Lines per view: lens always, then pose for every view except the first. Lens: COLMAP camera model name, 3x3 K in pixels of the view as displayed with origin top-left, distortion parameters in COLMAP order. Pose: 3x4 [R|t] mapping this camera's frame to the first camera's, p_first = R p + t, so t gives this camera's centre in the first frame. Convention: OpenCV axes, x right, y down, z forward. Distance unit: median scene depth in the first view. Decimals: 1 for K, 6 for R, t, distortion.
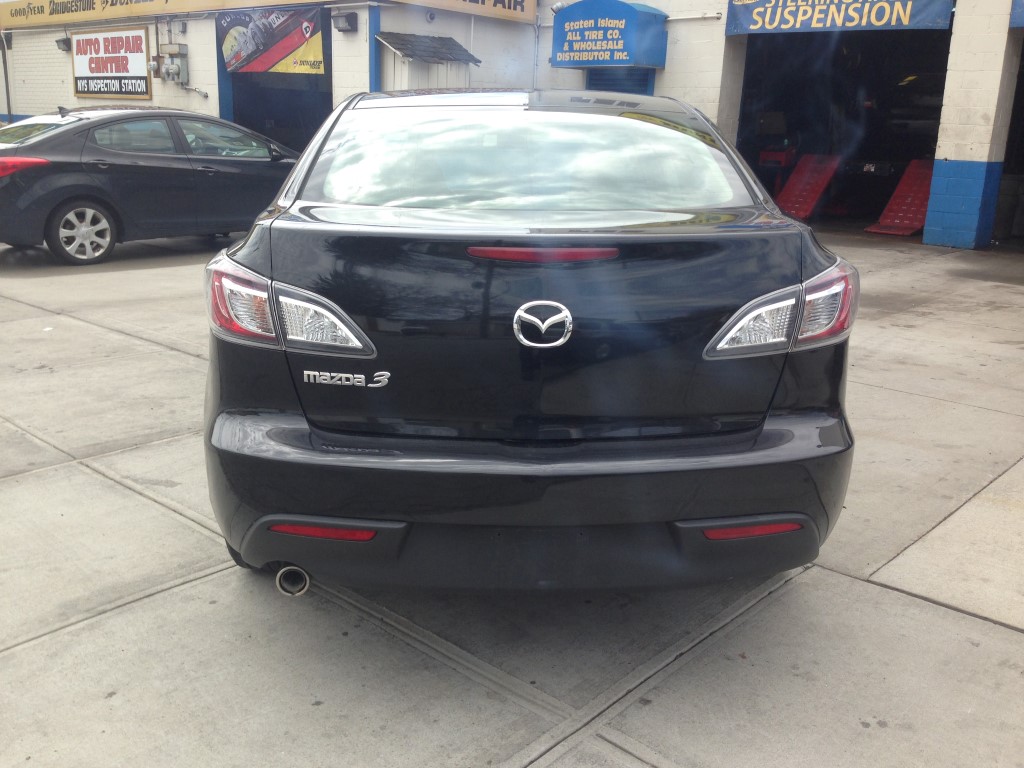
lens RADIAL K [[922.7, 0, 512.0], [0, 922.7, 384.0], [0, 0, 1]] dist [0.155798, -0.275049]
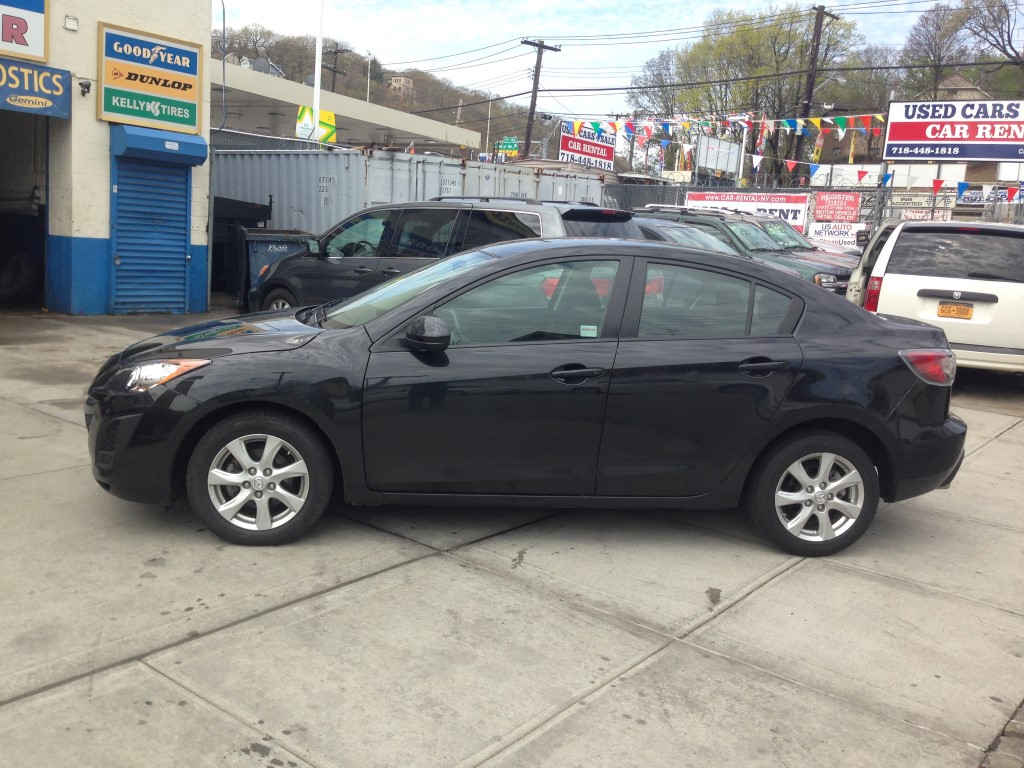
lens RADIAL K [[922.7, 0, 512.0], [0, 922.7, 384.0], [0, 0, 1]] dist [0.155798, -0.275049]
pose [[-0.065701, -0.186734, 0.980211, -0.413753], [0.203145, 0.959258, 0.196358, -0.118981], [-0.976942, 0.212026, -0.025090, 0.356300]]
